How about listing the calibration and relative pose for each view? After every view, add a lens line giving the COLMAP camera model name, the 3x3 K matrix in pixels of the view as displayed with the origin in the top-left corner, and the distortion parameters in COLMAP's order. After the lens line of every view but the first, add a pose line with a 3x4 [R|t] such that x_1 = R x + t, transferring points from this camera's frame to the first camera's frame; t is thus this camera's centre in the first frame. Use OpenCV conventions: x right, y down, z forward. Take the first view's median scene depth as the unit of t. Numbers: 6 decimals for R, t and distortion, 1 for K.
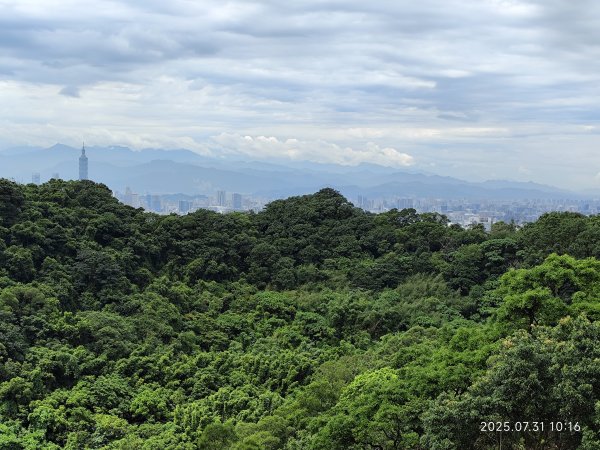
lens RADIAL K [[2039.3, 0, 300.0], [0, 2039.3, 225.0], [0, 0, 1]] dist [0.341751, -1.742799]
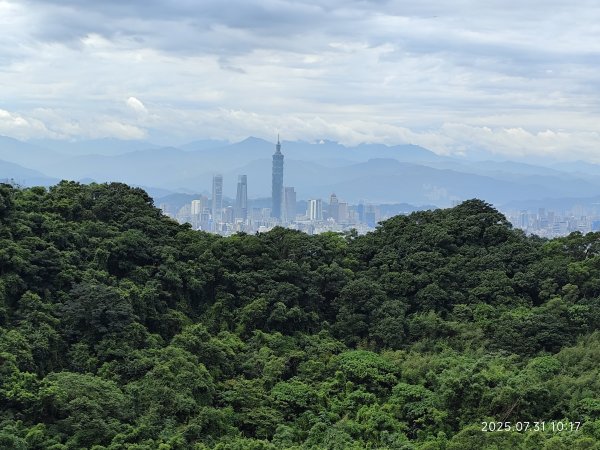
lens RADIAL K [[2039.3, 0, 300.0], [0, 2039.3, 225.0], [0, 0, 1]] dist [0.341751, -1.742799]
pose [[0.946675, 0.019215, -0.321617, 0.183610], [-0.020051, 0.999799, 0.000713, -0.009211], [0.321566, 0.005774, 0.946870, 0.354014]]
